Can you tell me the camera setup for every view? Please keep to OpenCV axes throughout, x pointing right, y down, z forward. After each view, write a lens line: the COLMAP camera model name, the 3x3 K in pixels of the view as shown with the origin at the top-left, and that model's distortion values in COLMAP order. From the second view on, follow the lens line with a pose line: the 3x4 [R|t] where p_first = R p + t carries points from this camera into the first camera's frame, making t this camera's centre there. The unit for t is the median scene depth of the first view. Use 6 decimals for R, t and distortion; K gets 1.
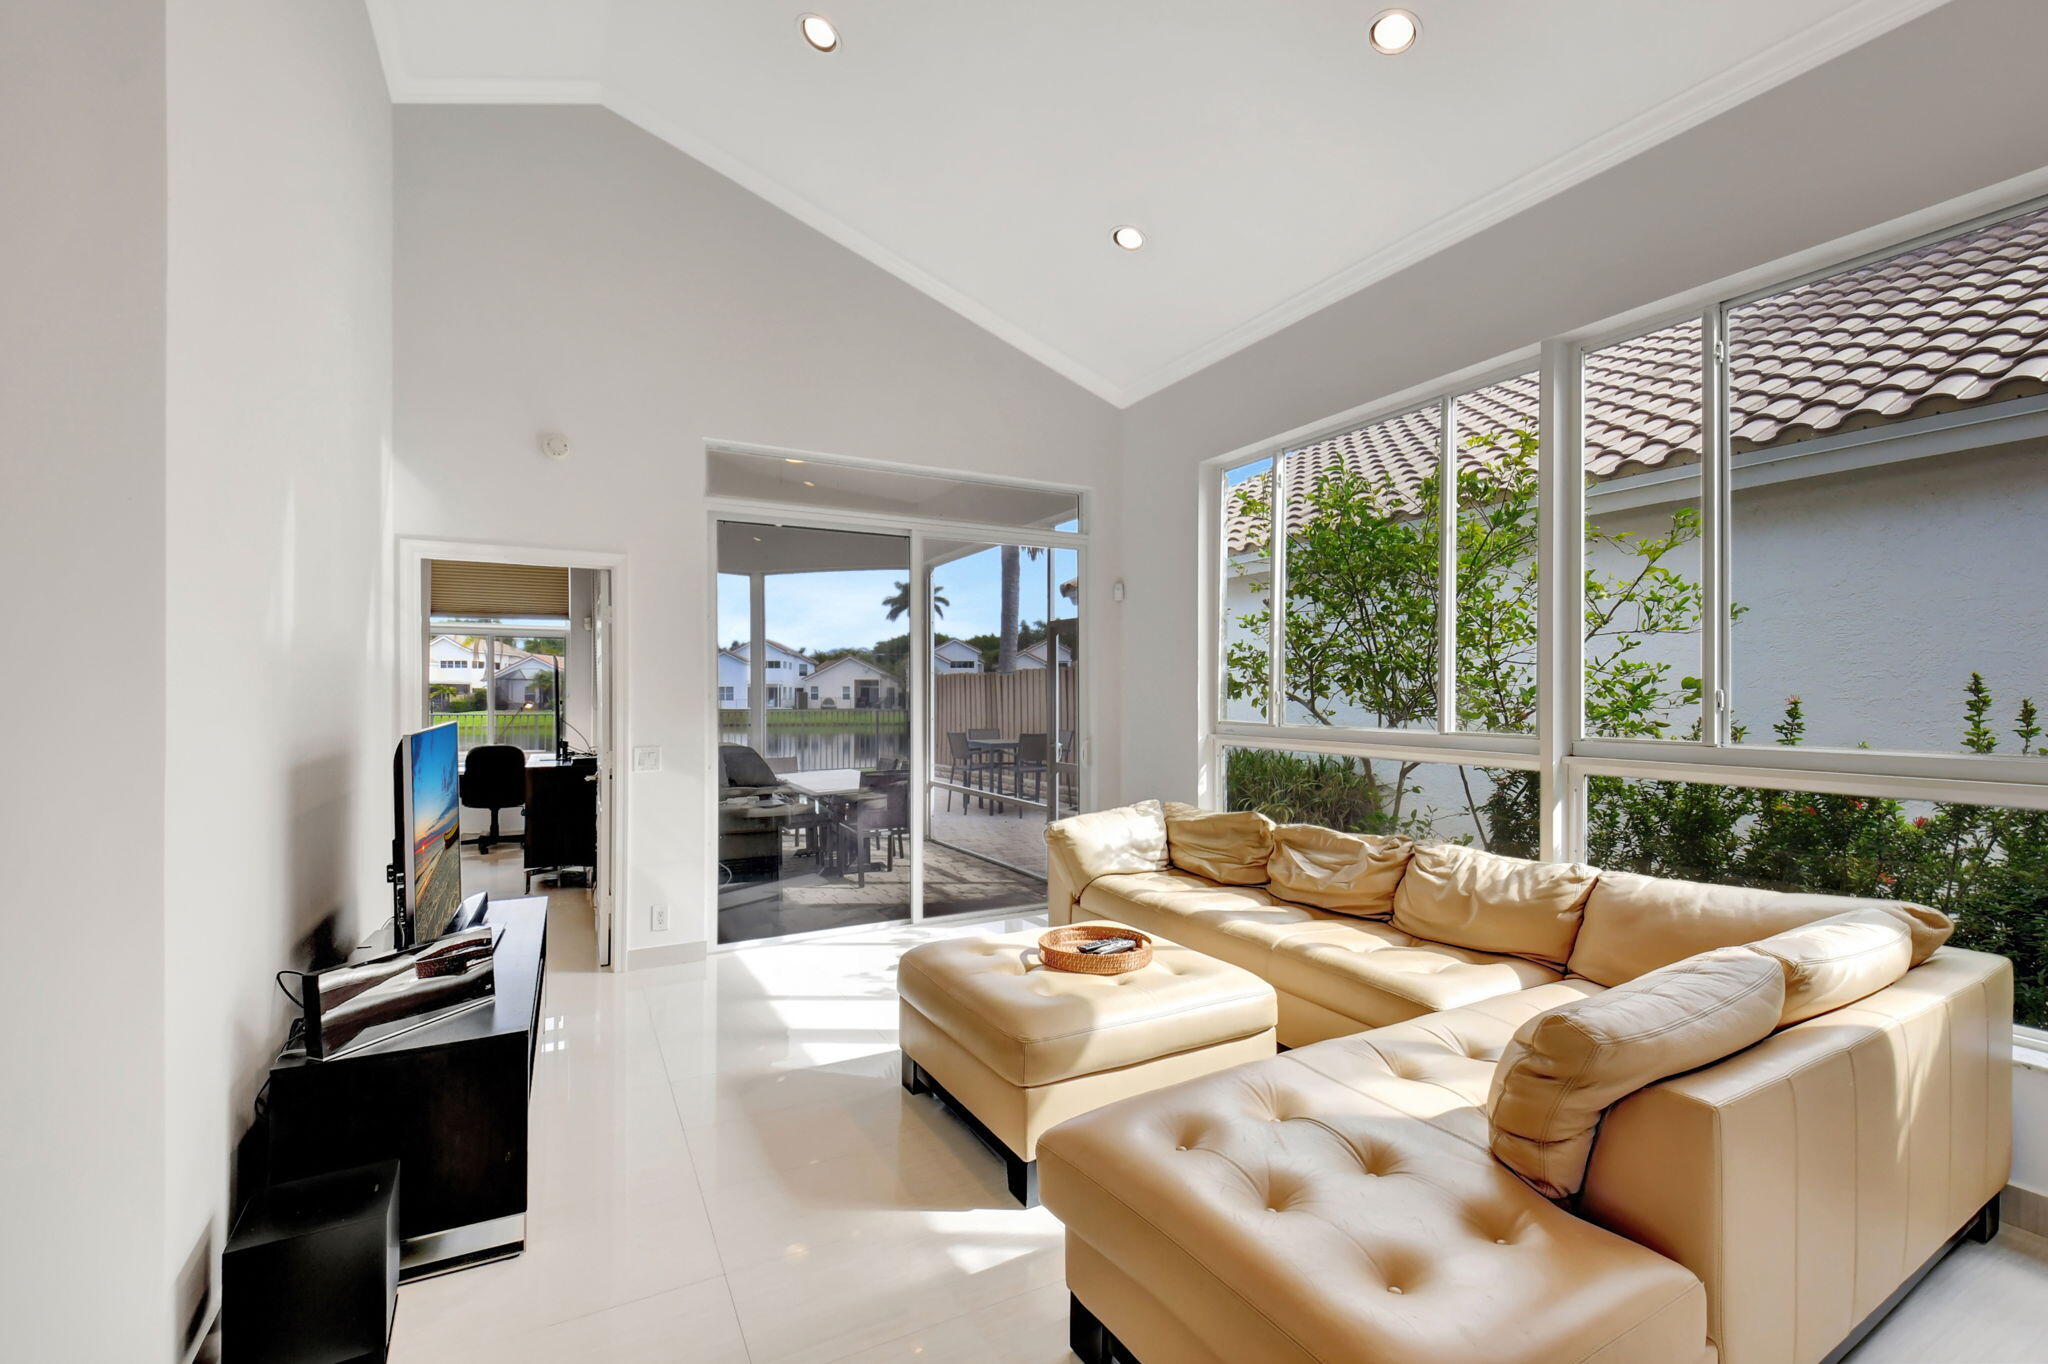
lens RADIAL K [[887.3, 0, 1020.0], [0, 887.3, 681.9], [0, 0, 1]] dist [0.063297, -0.031716]
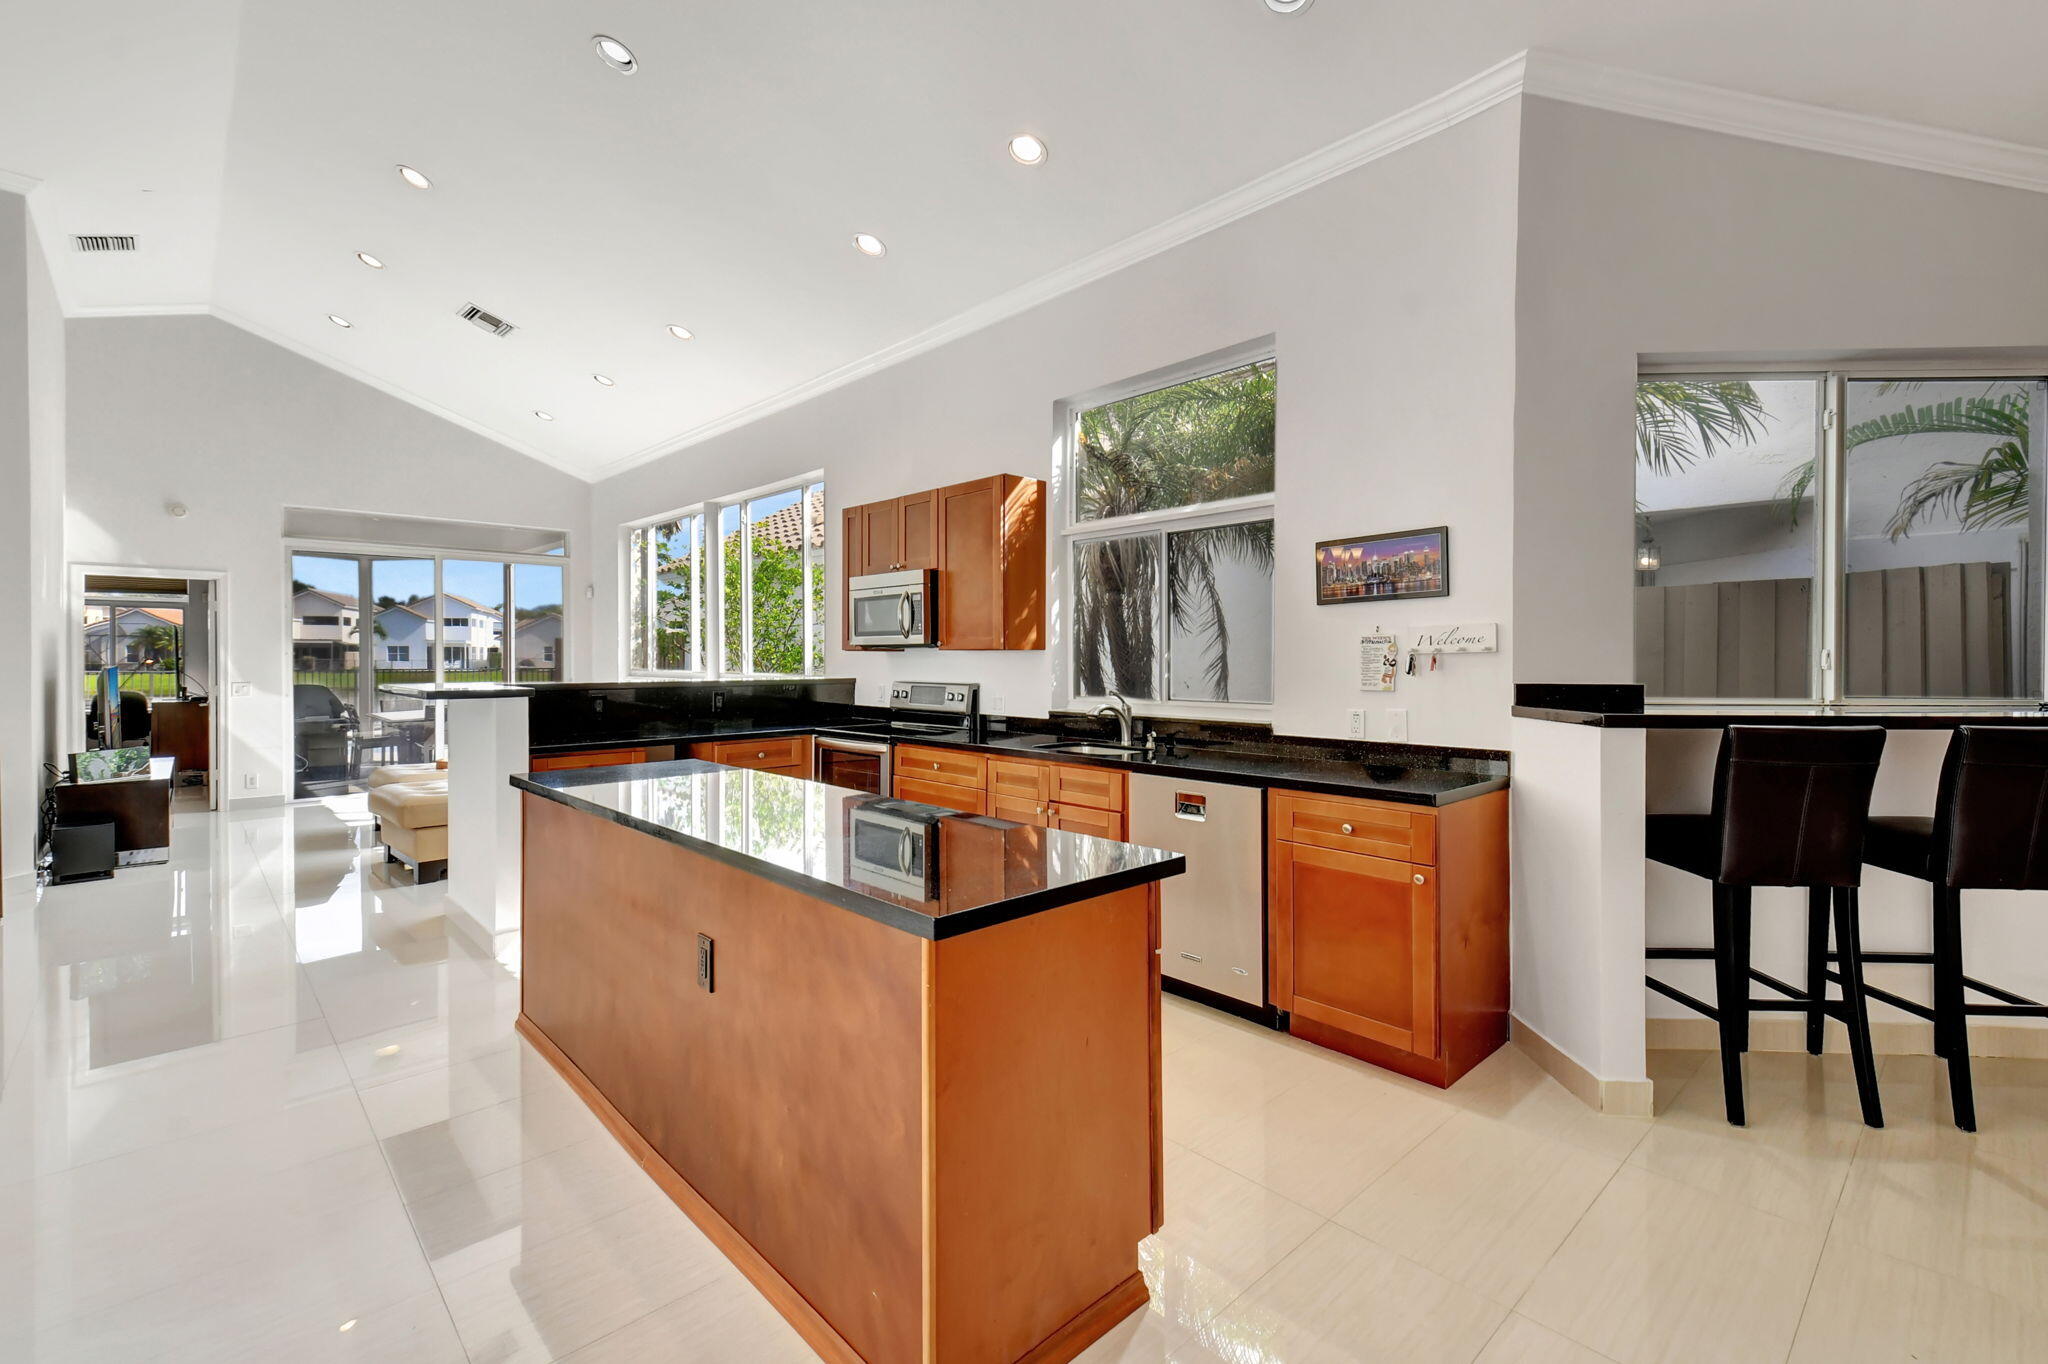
lens RADIAL K [[918.4, 0, 1030.8], [0, 918.4, 657.3], [0, 0, 1]] dist [0.017863, -0.000101]
pose [[0.963779, 0.002259, 0.266691, 0.558568], [-0.006340, 0.999876, 0.014442, -0.011606], [-0.266625, -0.015610, 0.963674, -1.107447]]
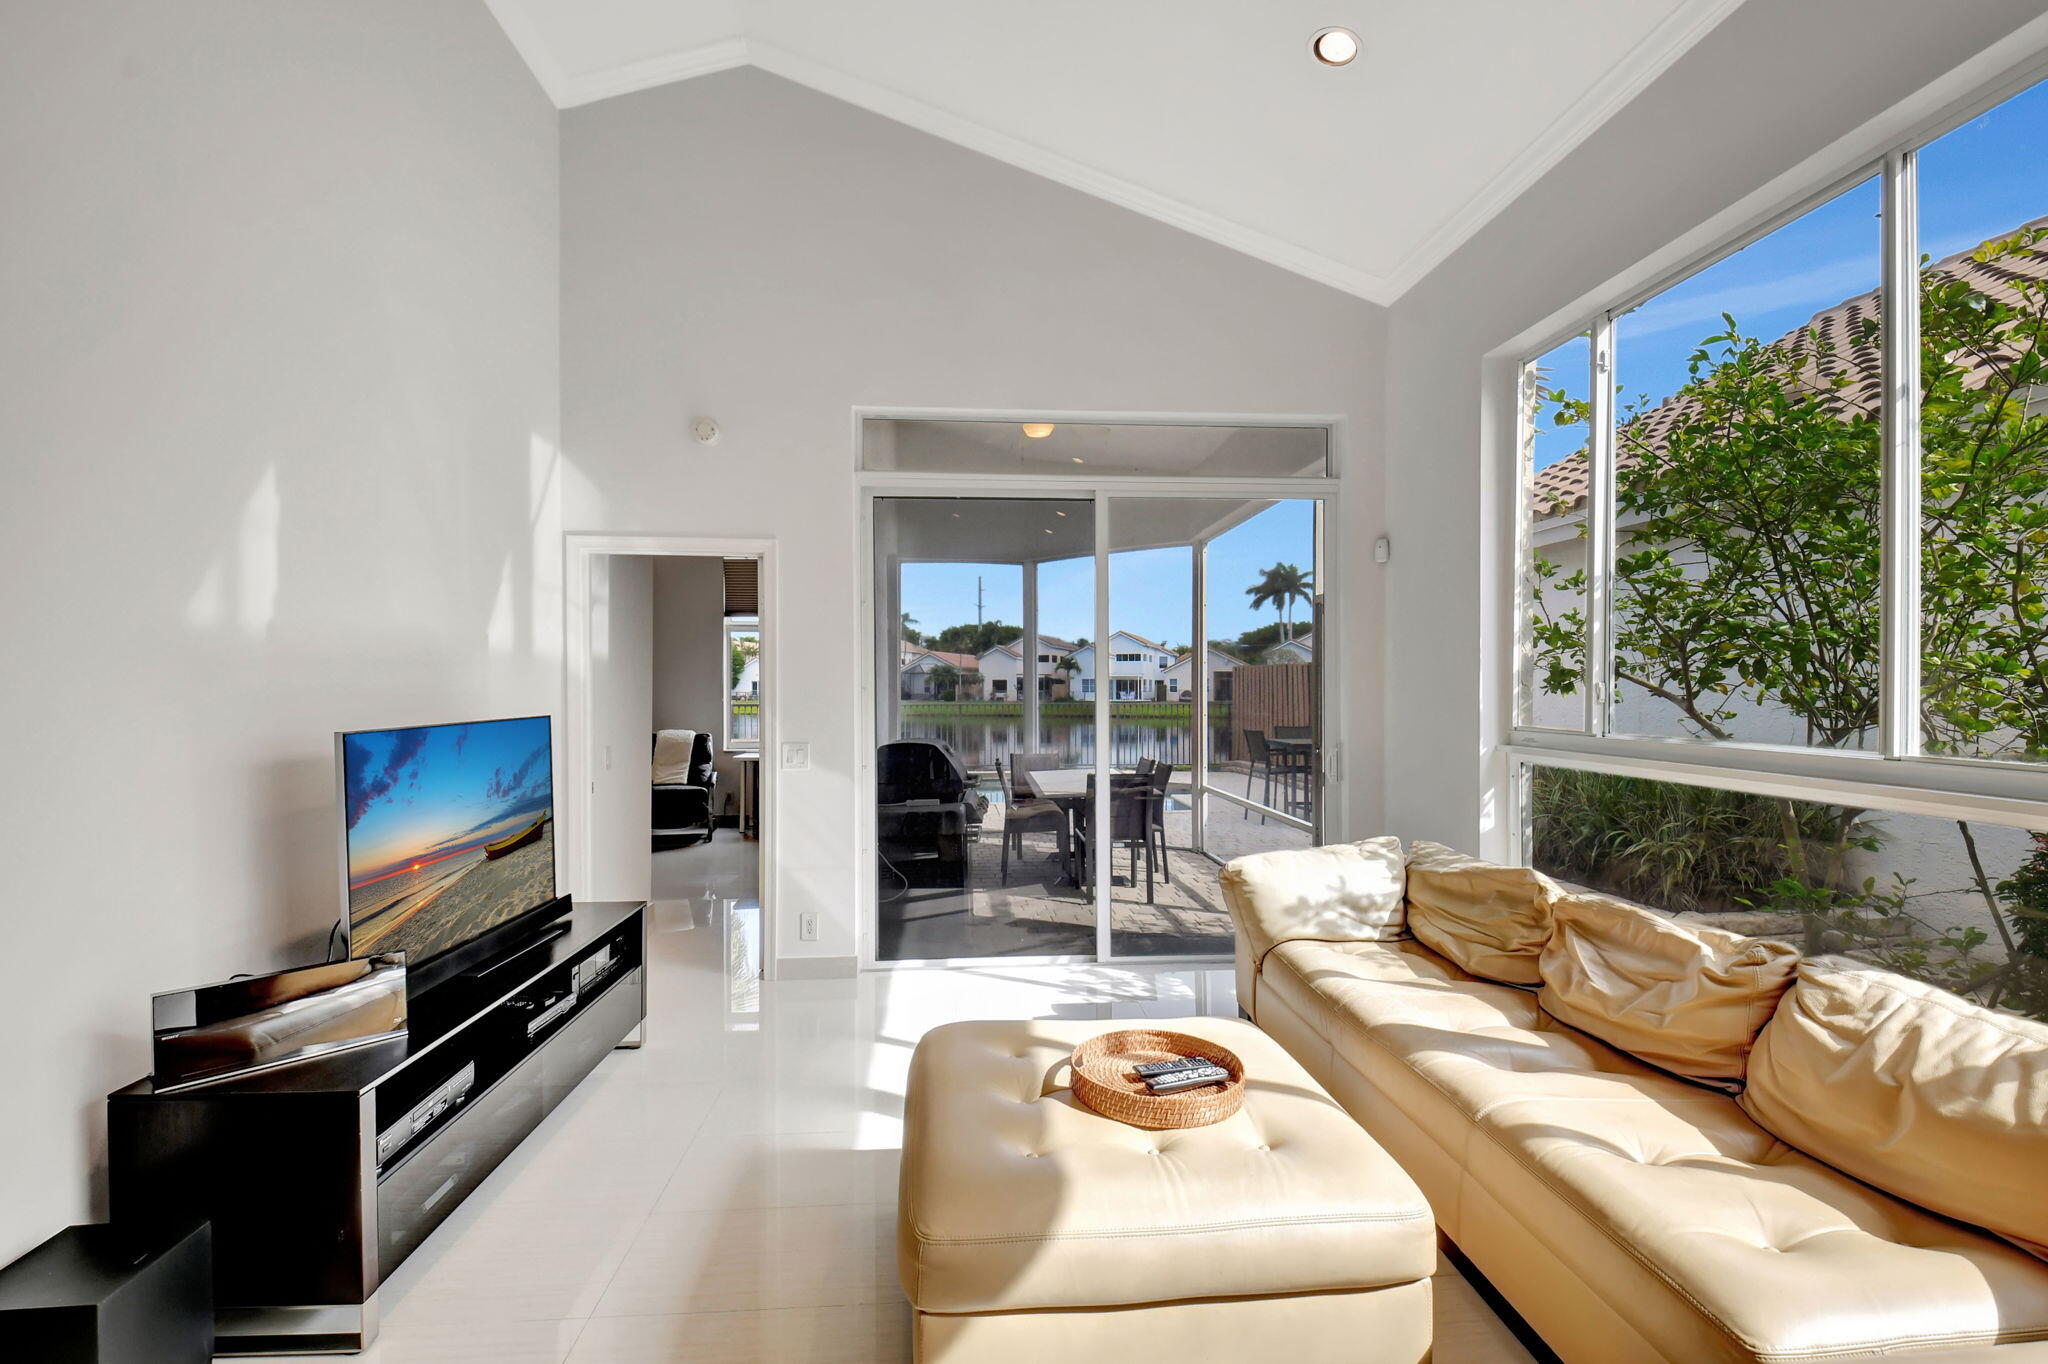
lens RADIAL K [[893.6, 0, 1024.0], [0, 893.6, 682.0], [0, 0, 1]] dist [0.021176, -0.014834]
pose [[0.918785, -0.001362, -0.394756, 0.167314], [0.004819, 0.999958, 0.007766, 0.002487], [0.394729, -0.009038, 0.918753, 0.234584]]
